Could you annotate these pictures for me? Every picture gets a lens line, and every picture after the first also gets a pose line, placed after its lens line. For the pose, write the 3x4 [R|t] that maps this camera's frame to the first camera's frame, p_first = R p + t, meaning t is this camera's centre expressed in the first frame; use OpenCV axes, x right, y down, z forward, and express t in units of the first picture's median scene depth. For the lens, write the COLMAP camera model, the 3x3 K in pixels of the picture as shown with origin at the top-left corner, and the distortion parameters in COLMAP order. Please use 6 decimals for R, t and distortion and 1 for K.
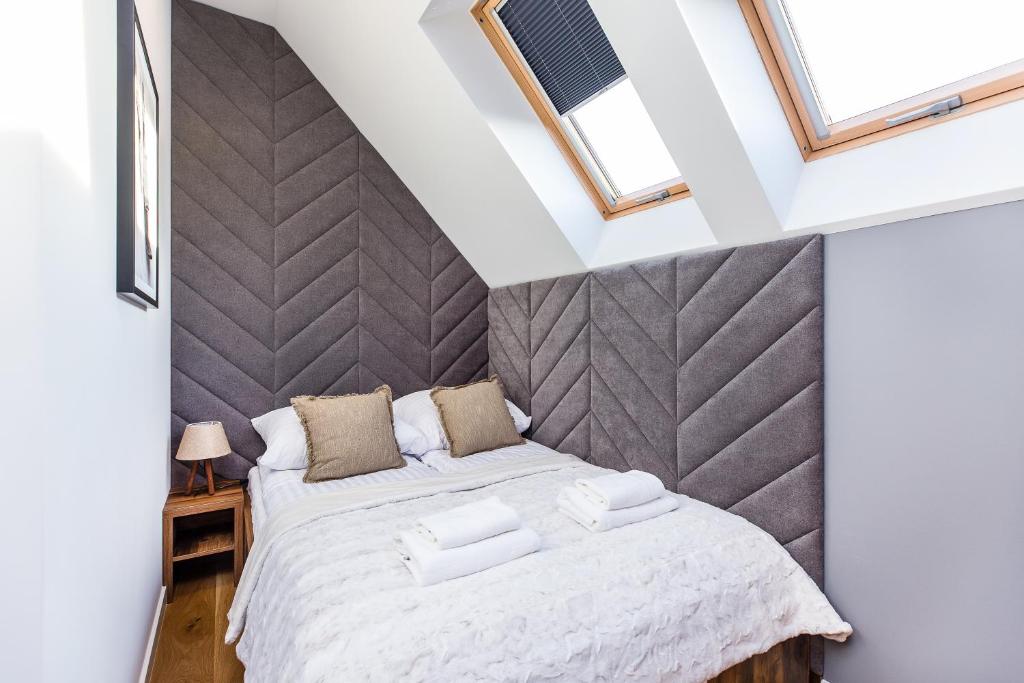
lens RADIAL K [[466.9, 0, 505.2], [0, 466.9, 340.3], [0, 0, 1]] dist [0.005937, -0.000371]
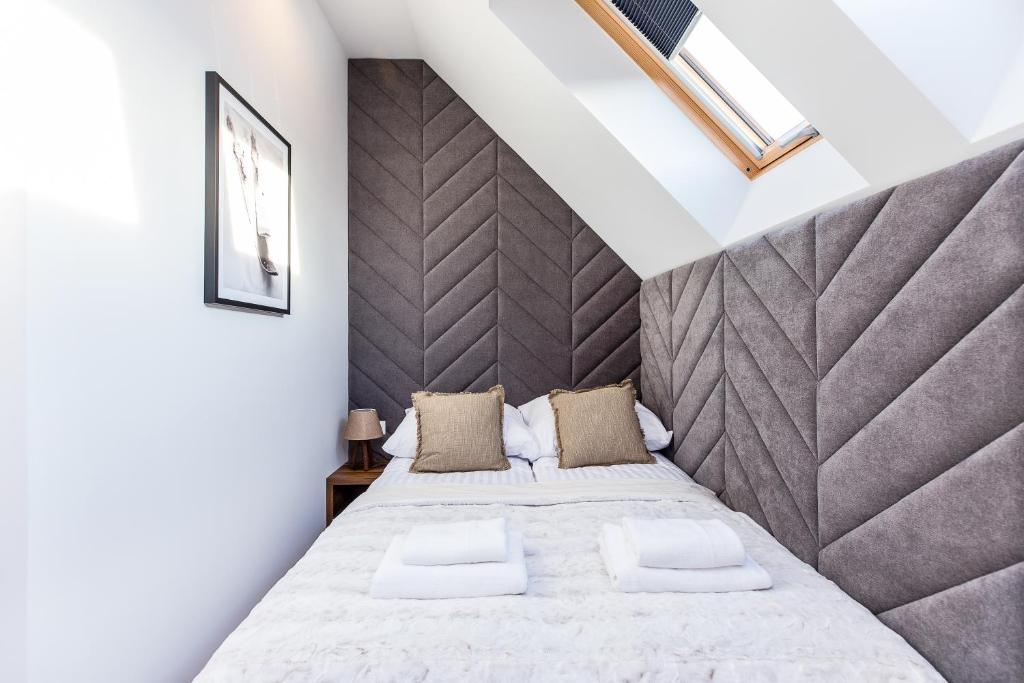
lens RADIAL K [[466.9, 0, 505.2], [0, 466.9, 340.3], [0, 0, 1]] dist [0.005937, -0.000371]
pose [[0.859750, -0.001615, -0.510713, 0.263155], [0.001918, 0.999998, 0.000067, 0.000440], [0.510712, -0.001037, 0.859751, 0.153283]]
